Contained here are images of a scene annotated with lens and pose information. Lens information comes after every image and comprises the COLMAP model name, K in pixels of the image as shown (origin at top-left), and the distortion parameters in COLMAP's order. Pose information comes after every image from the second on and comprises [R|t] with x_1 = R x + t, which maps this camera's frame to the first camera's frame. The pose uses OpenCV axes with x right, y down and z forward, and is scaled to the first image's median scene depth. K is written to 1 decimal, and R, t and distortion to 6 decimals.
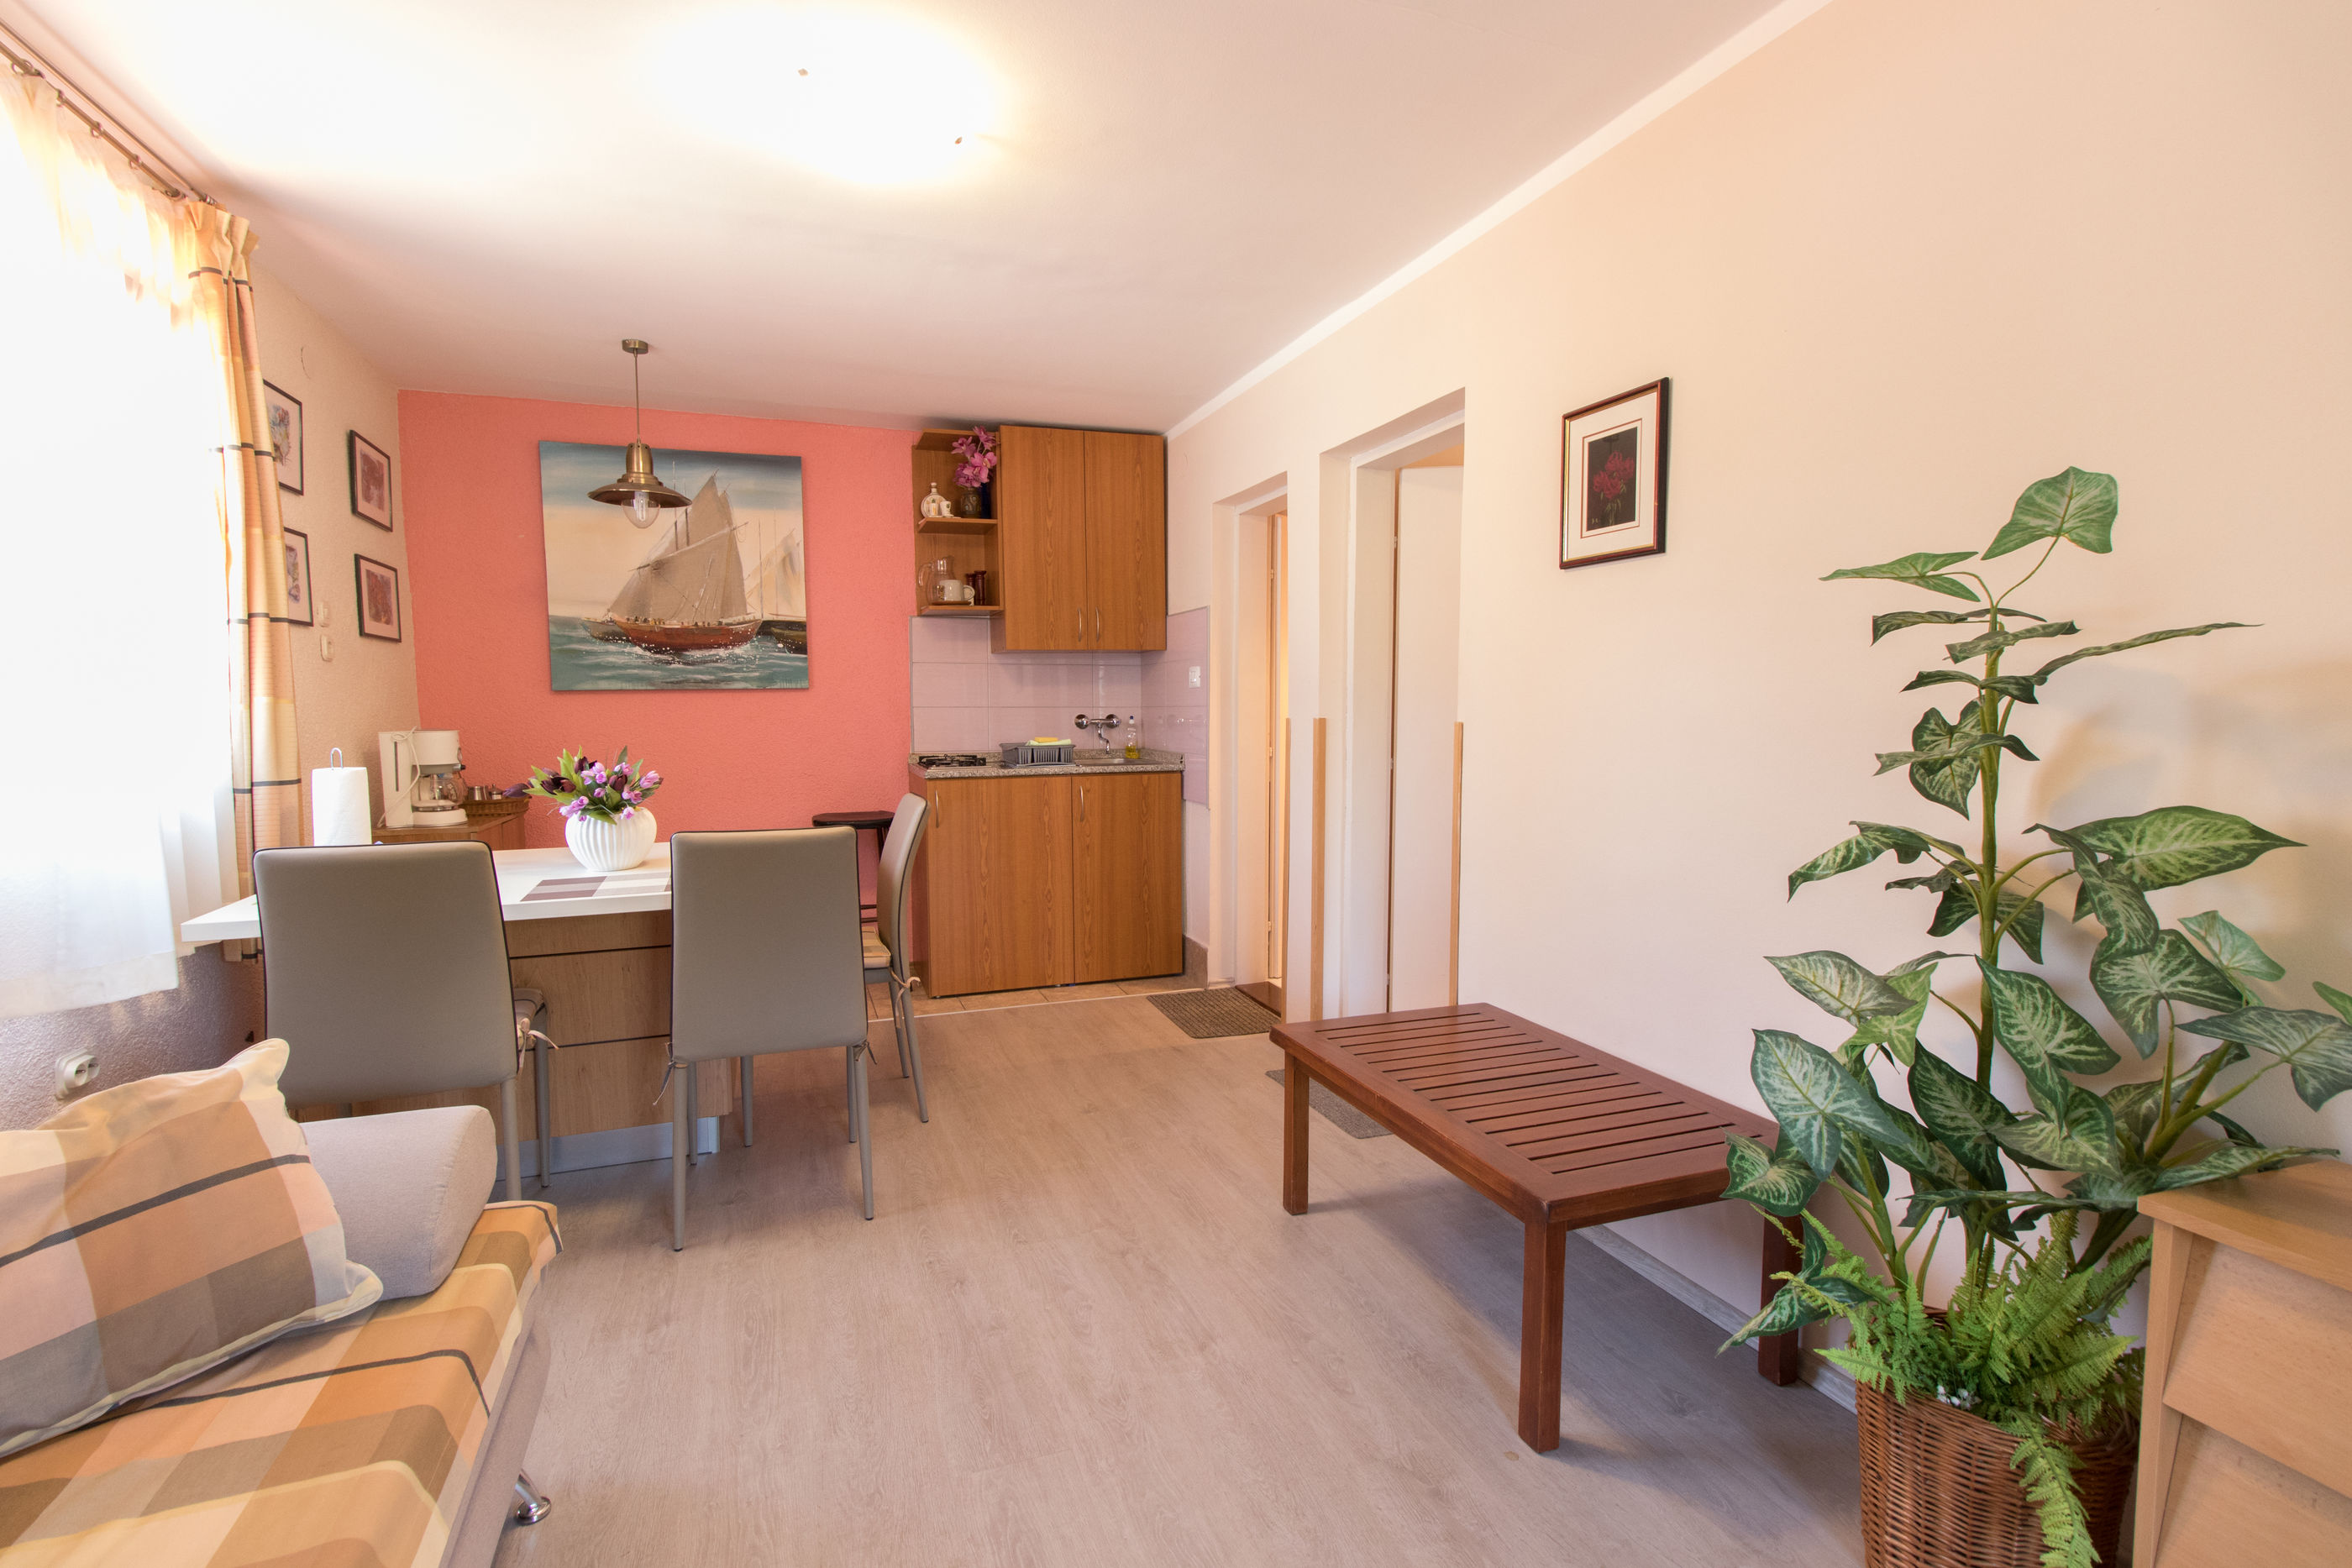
lens RADIAL K [[1075.1, 0, 1155.4], [0, 1075.1, 779.5], [0, 0, 1]] dist [0.003812, -0.000501]
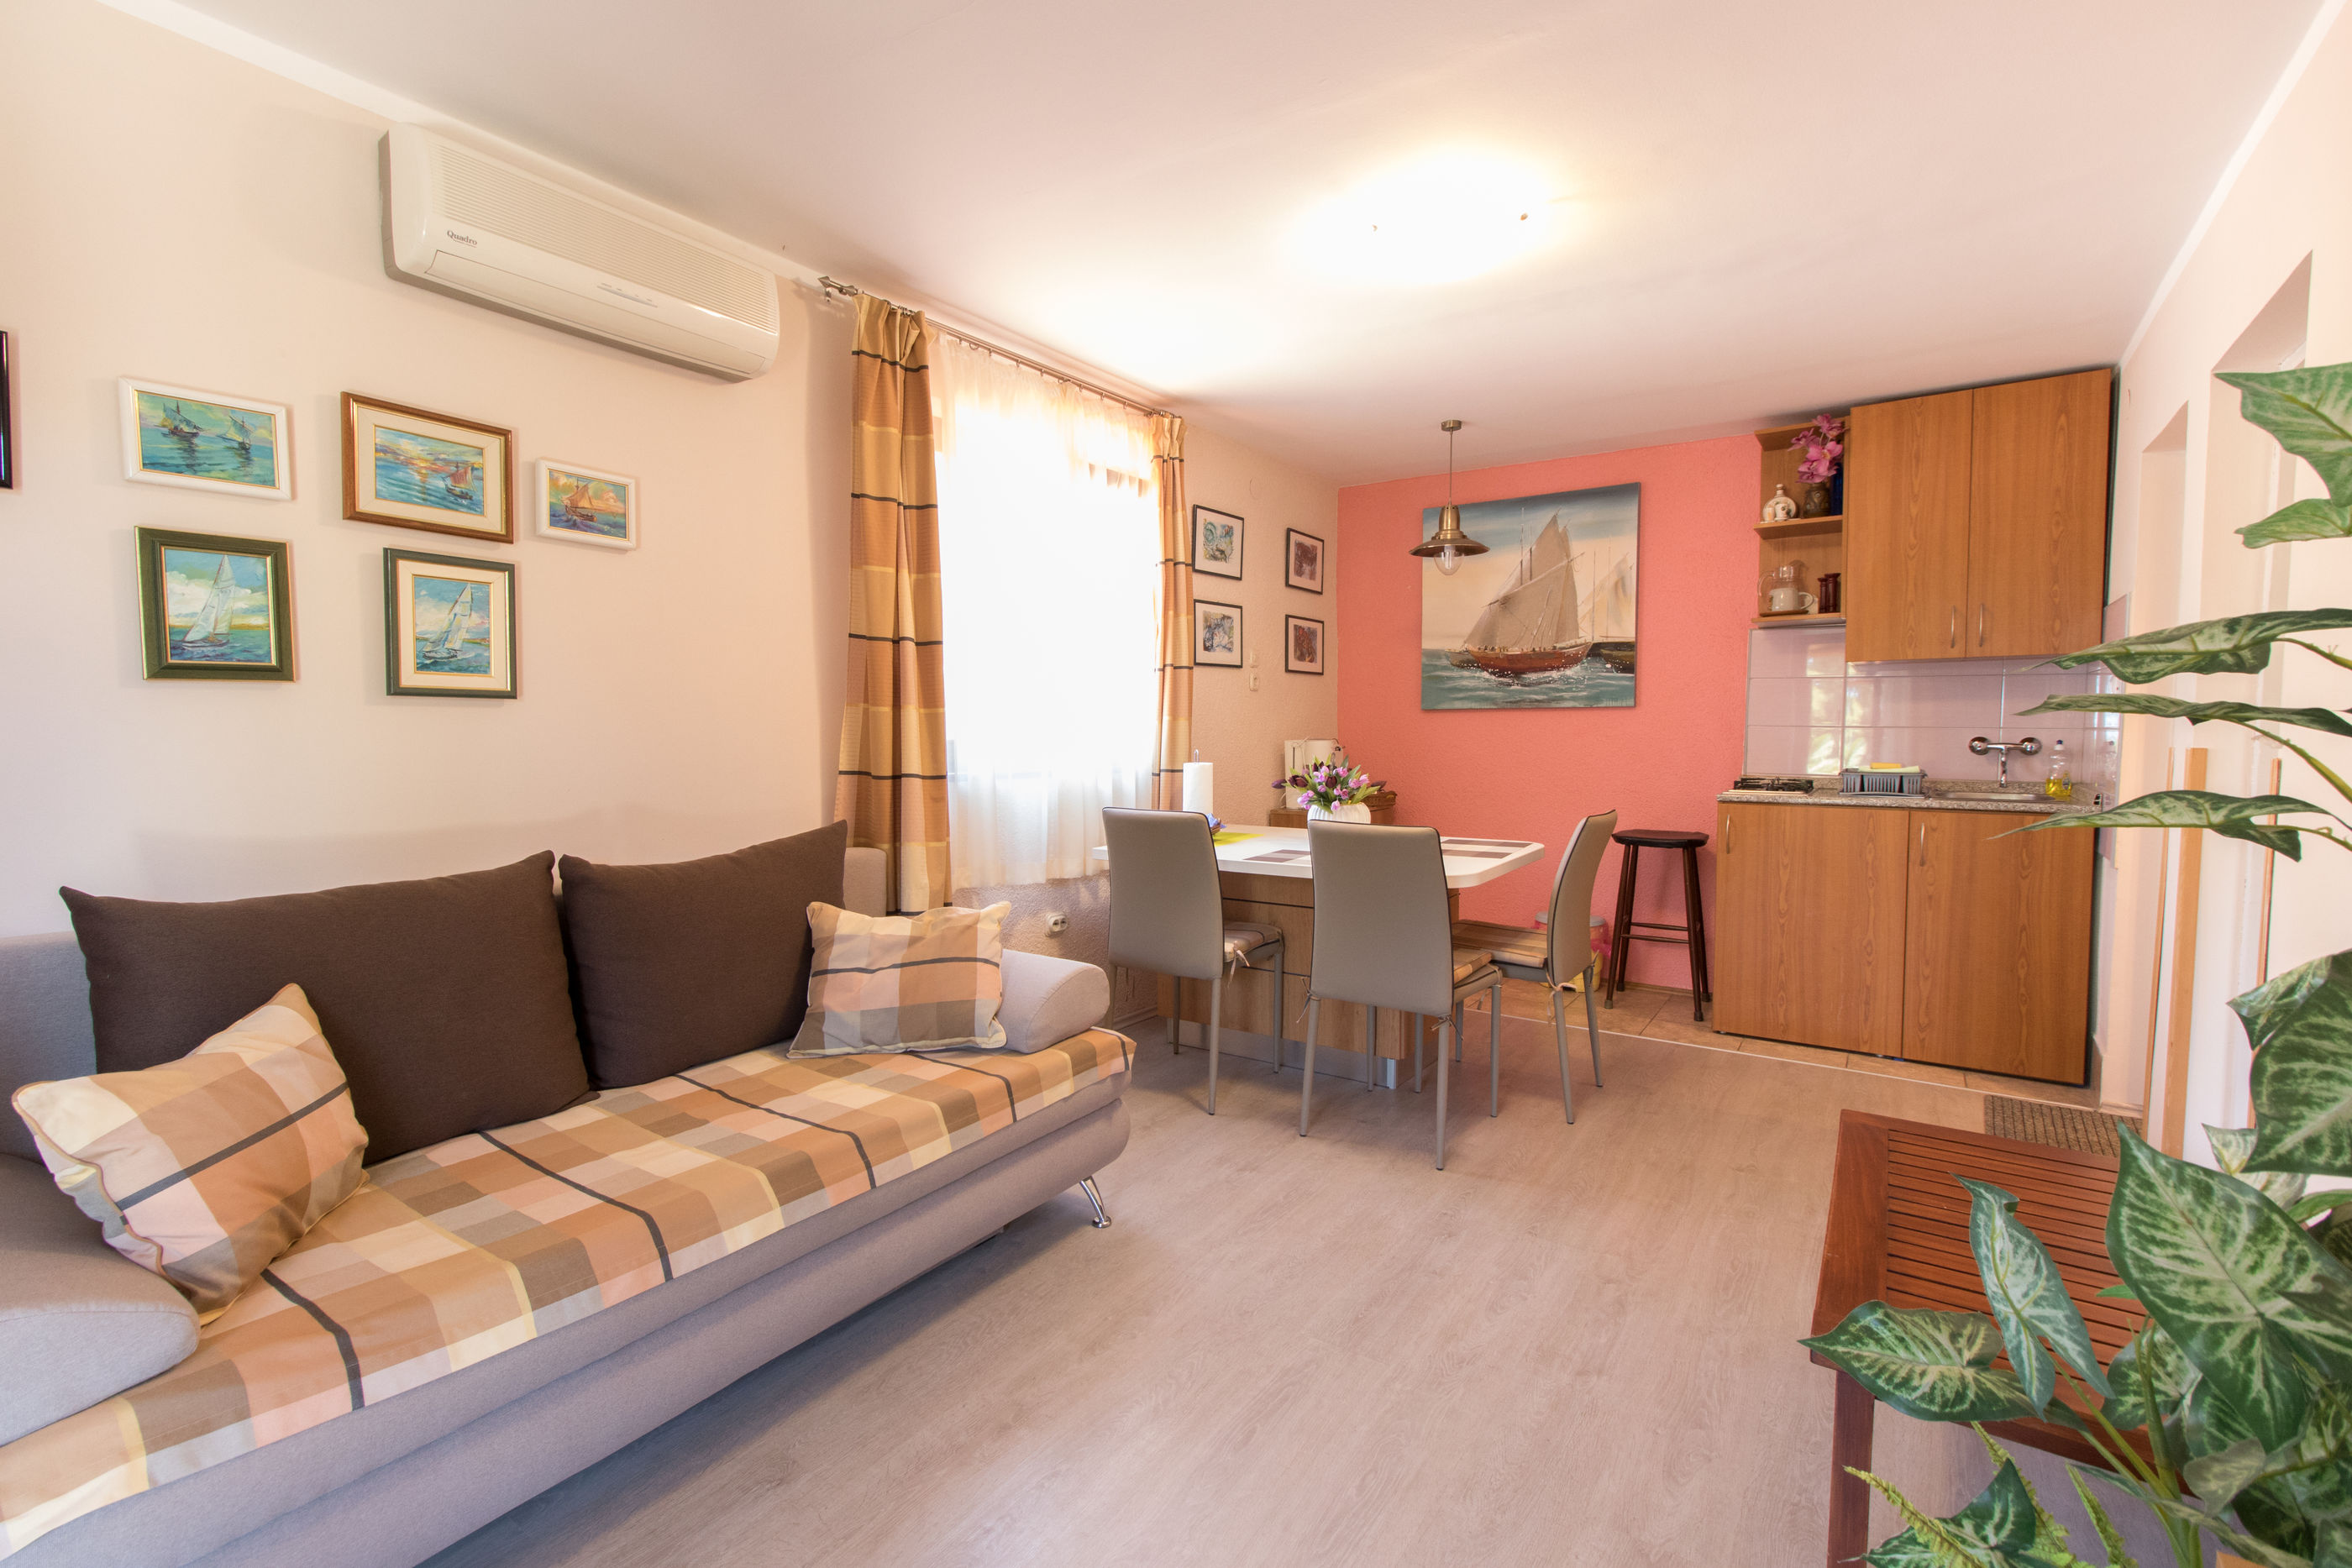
lens RADIAL K [[1075.1, 0, 1155.4], [0, 1075.1, 779.5], [0, 0, 1]] dist [0.003812, -0.000501]
pose [[0.582454, 0.050368, -0.811301, 0.259691], [-0.060933, 0.997976, 0.018212, -0.006352], [0.810576, 0.038827, 0.584344, 0.033635]]
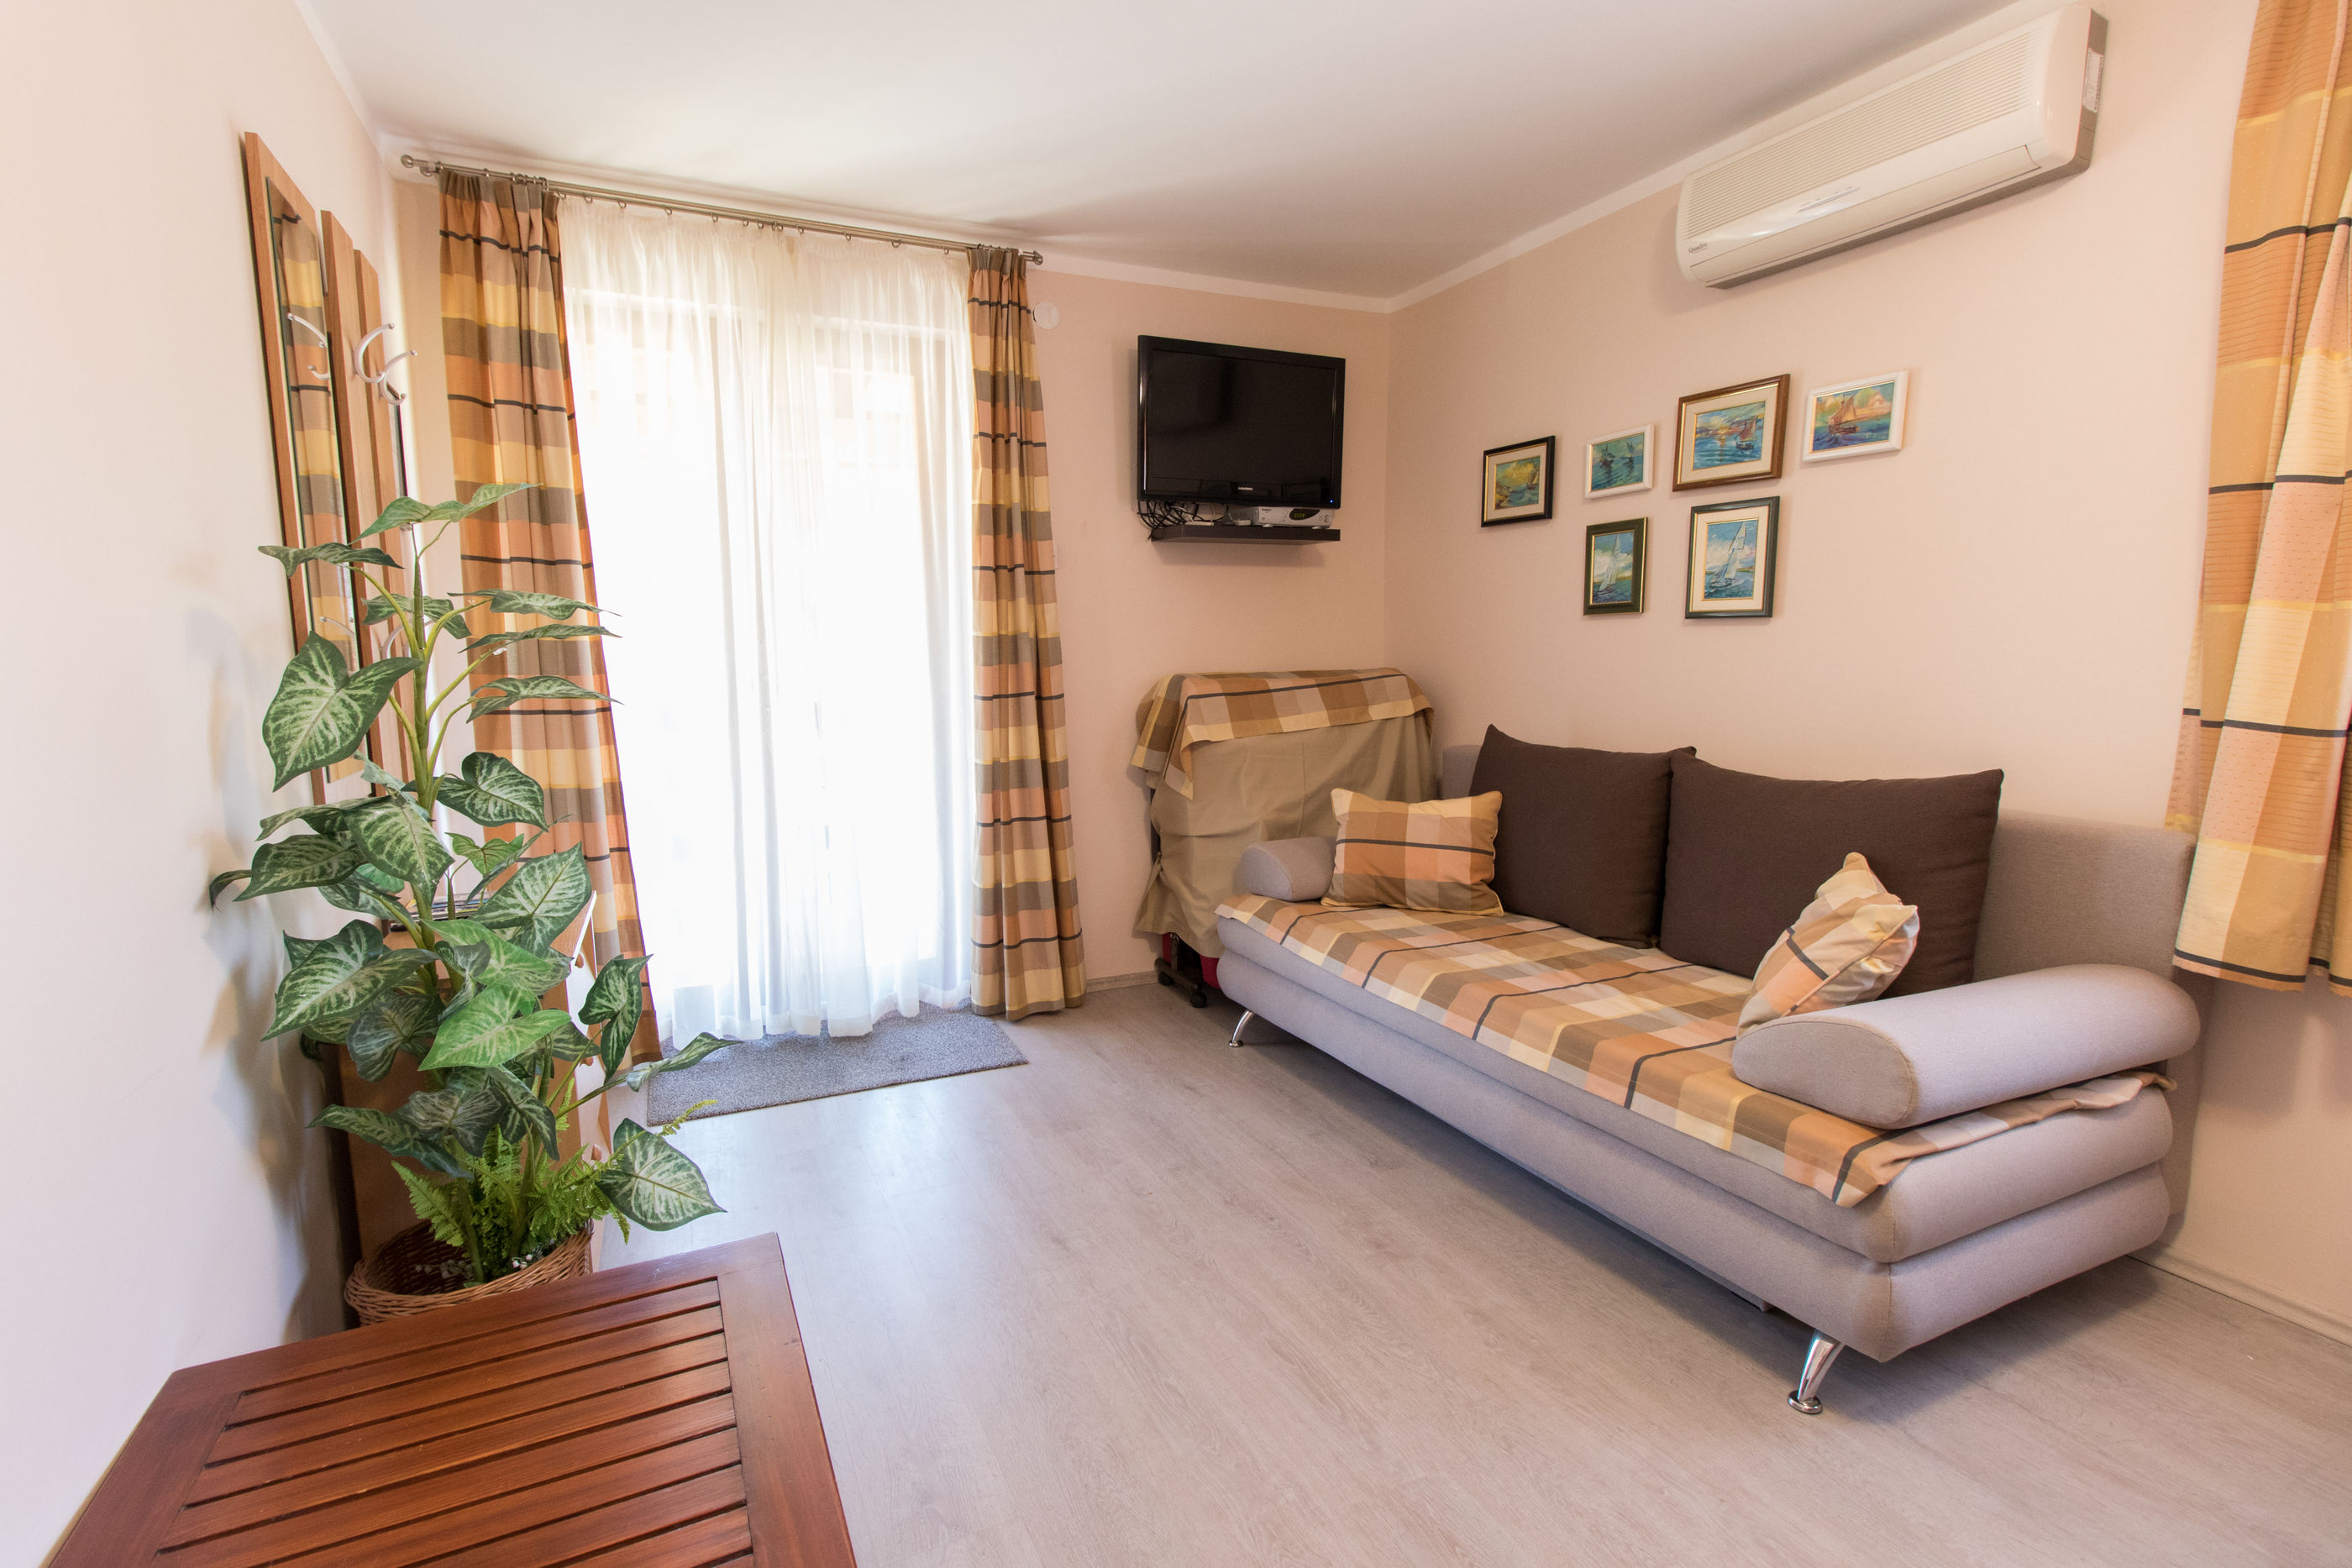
lens RADIAL K [[1101.7, 0, 1152.2], [0, 1101.7, 779.4], [0, 0, 1]] dist [0.000503, 0.000536]
pose [[-0.995885, 0.025301, -0.087026, 0.048363], [0.008747, 0.982592, 0.185571, -0.044251], [0.090206, 0.184046, -0.978770, 0.656858]]
